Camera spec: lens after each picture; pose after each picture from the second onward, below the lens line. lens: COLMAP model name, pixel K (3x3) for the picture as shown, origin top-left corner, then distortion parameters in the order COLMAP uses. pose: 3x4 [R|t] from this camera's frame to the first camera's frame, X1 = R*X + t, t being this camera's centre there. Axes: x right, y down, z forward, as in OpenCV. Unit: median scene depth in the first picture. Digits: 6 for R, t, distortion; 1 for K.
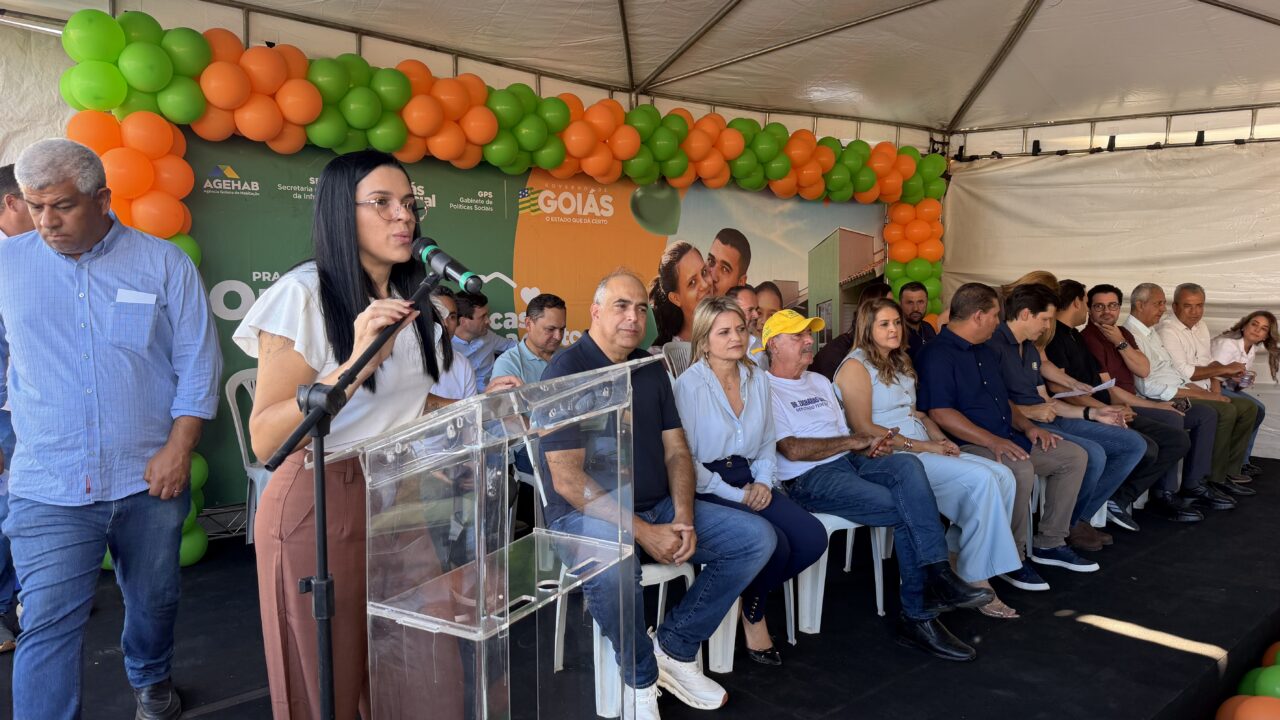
lens RADIAL K [[906.9, 0, 637.2], [0, 906.9, 394.4], [0, 0, 1]] dist [0.047747, -0.058559]
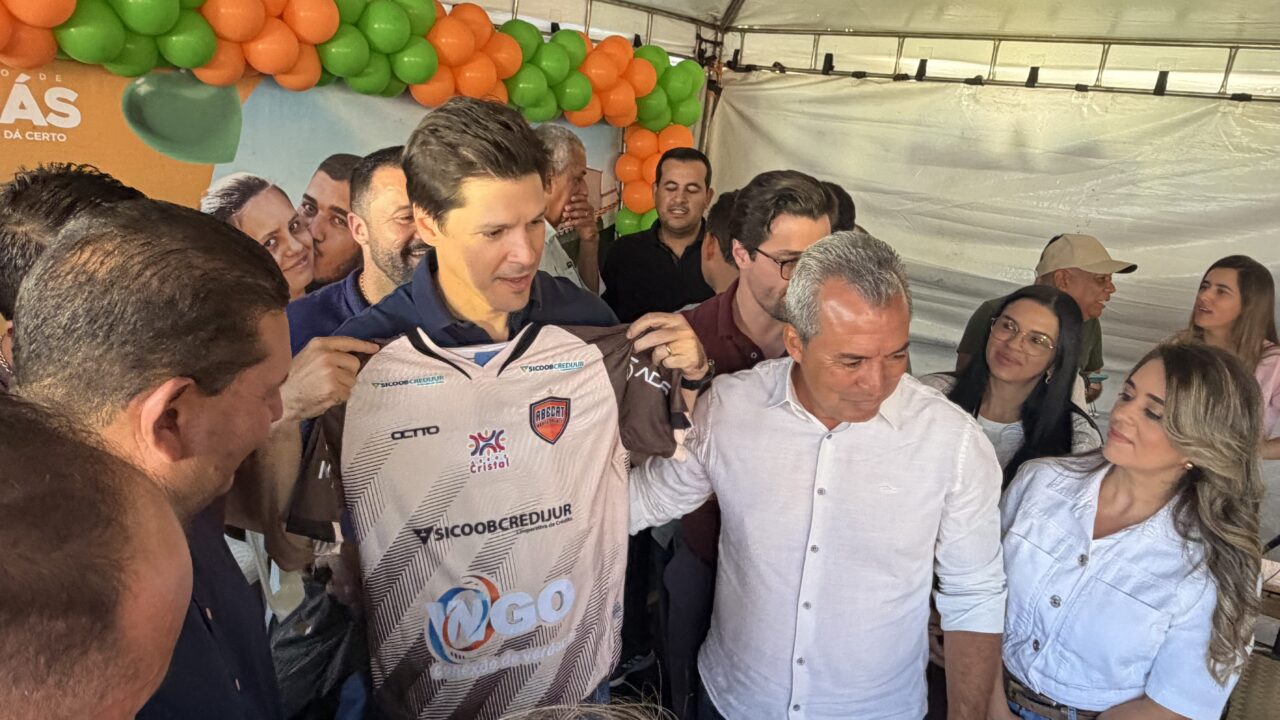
lens RADIAL K [[906.9, 0, 638.1], [0, 906.9, 364.3], [0, 0, 1]] dist [0.047747, -0.058559]
pose [[0.980432, 0.034625, 0.193791, 0.183194], [-0.056044, 0.992768, 0.106161, -0.118819], [-0.188714, -0.114945, 0.975282, 0.340771]]
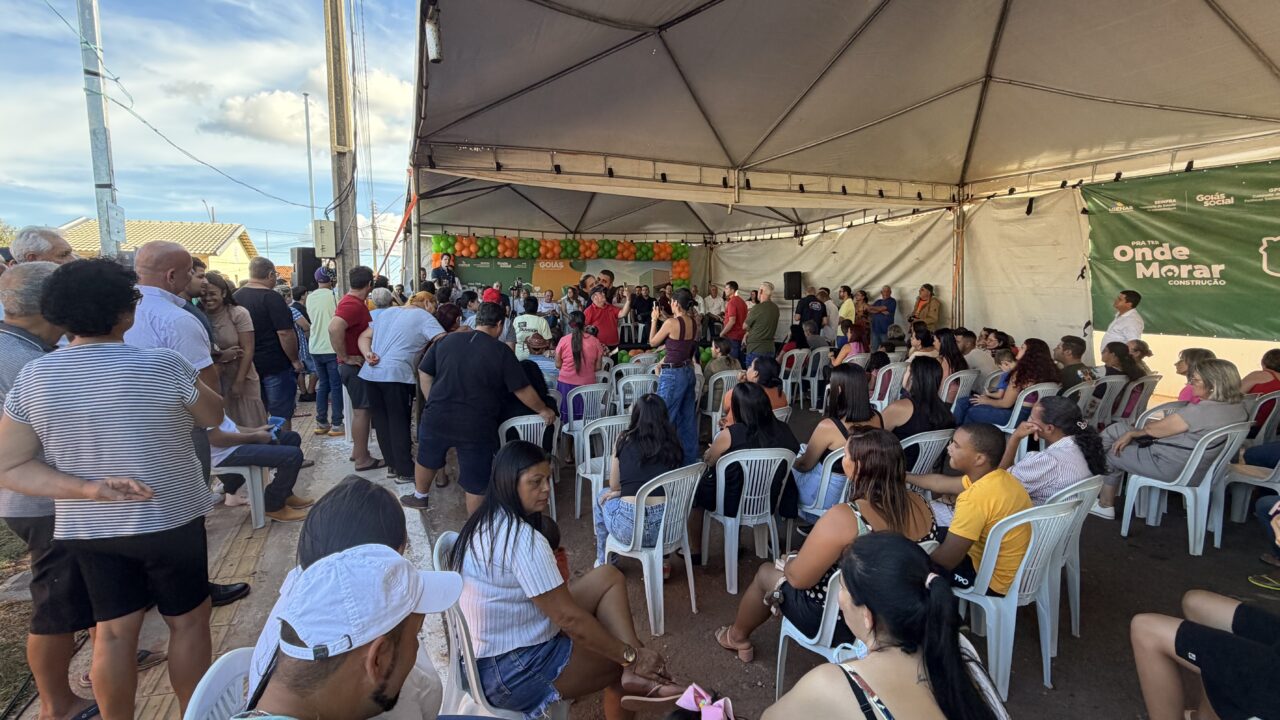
lens RADIAL K [[607.2, 0, 638.2], [0, 607.2, 366.5], [0, 0, 1]] dist [0.009032, 0.001789]
pose [[0.946607, 0.035452, -0.320434, 0.976850], [-0.037530, 0.999295, -0.000309, 0.180217], [0.320197, 0.012319, 0.947271, -1.145324]]
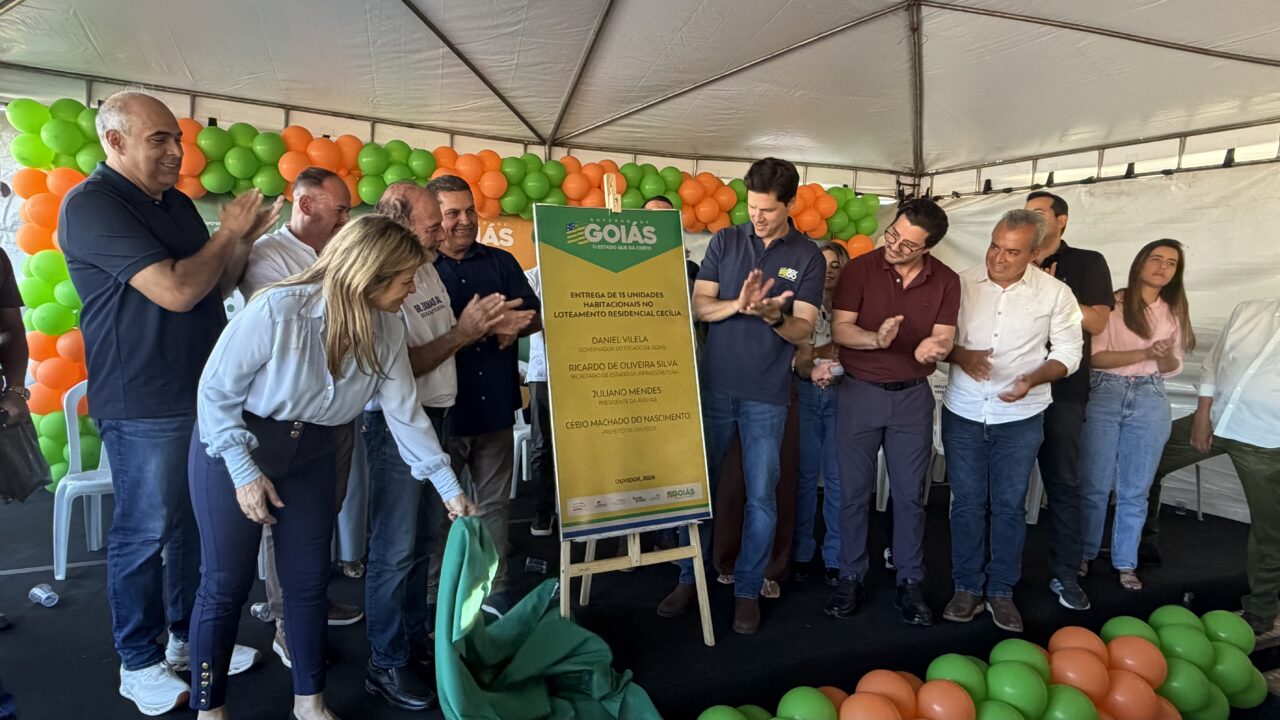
lens RADIAL K [[714.0, 0, 630.1], [0, 714.0, 360.1], [0, 0, 1]] dist [-0.004760, 0.006360]
pose [[0.947578, 0.051267, -0.315386, 0.386008], [-0.067616, 0.996864, -0.041109, -0.015317], [0.312289, 0.060279, 0.948073, 0.143757]]
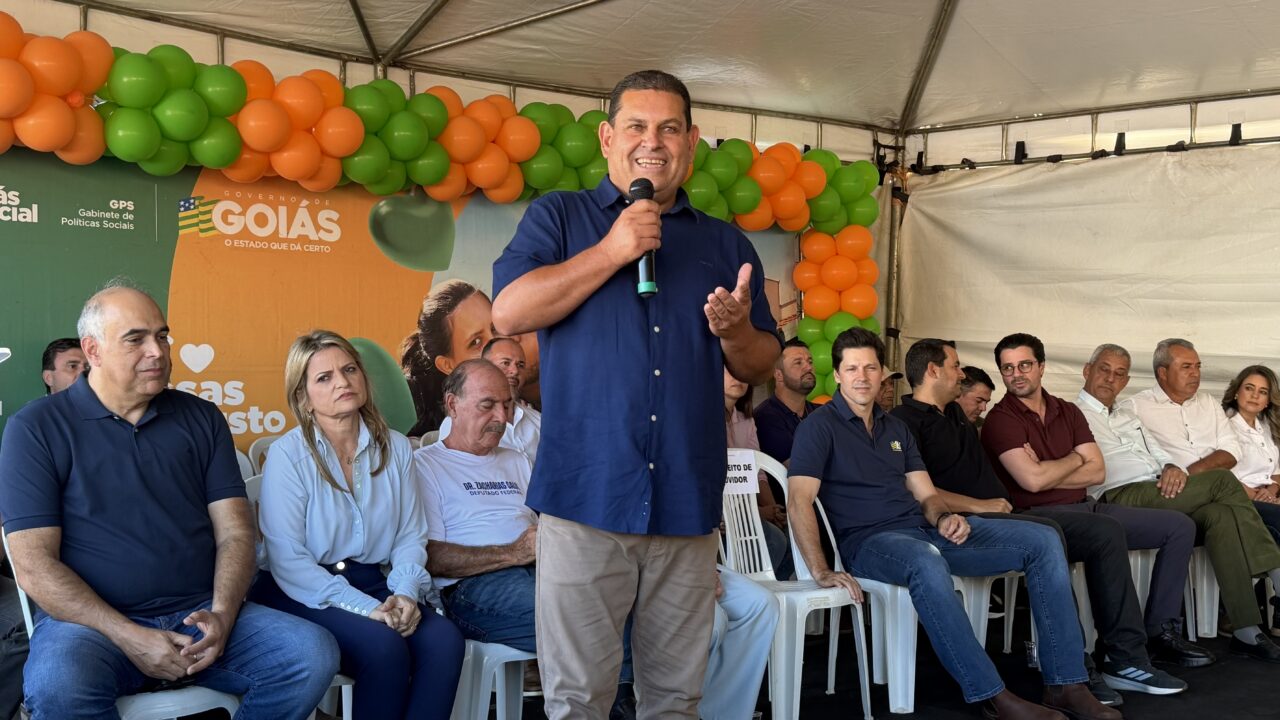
lens RADIAL K [[1456.7, 0, 640.8], [0, 1456.7, 376.5], [0, 0, 1]] dist [0.123030, 0.000000]
pose [[0.999370, -0.002637, 0.035380, 0.141525], [0.007052, 0.992098, -0.125268, 0.036038], [-0.034770, 0.125439, 0.991492, -0.061797]]
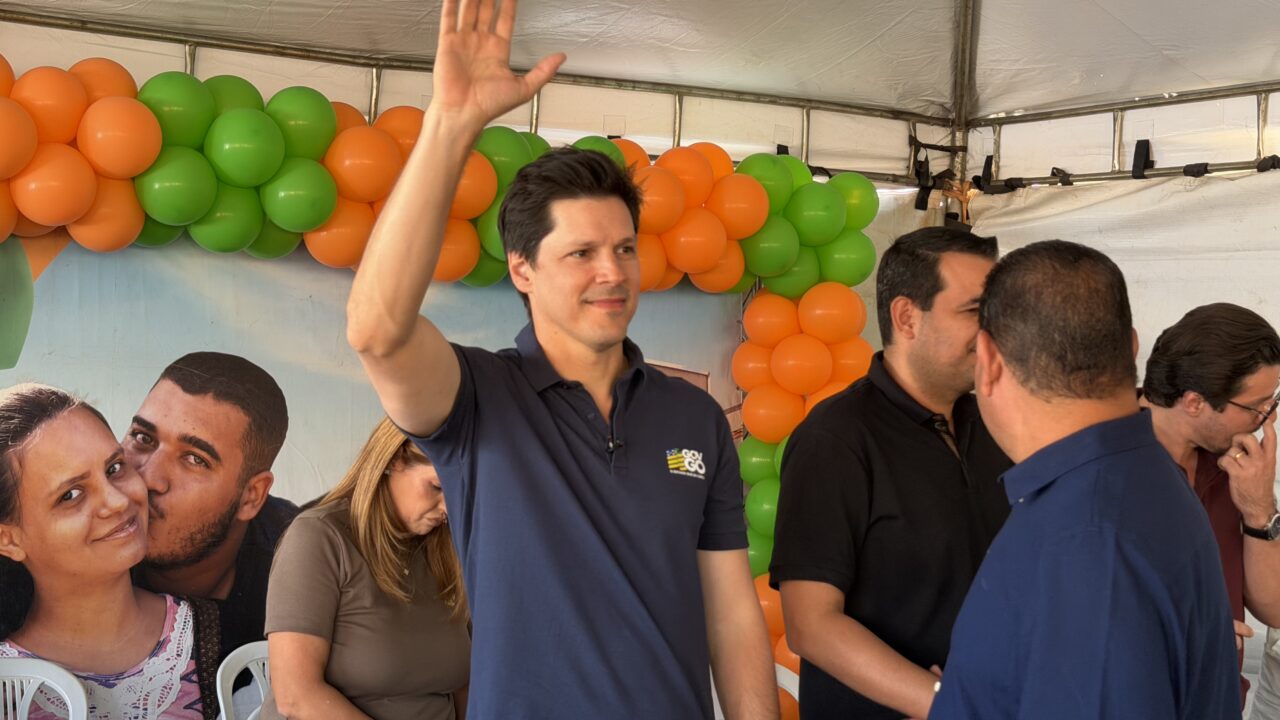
lens RADIAL K [[1782.3, 0, 640.1], [0, 1782.3, 358.9], [0, 0, 1]] dist [0.147687, 0.000000]
pose [[0.995834, 0.014109, -0.090082, 0.353862], [-0.027970, 0.987595, -0.154513, -0.068654], [0.086784, 0.156389, 0.983875, 0.271703]]
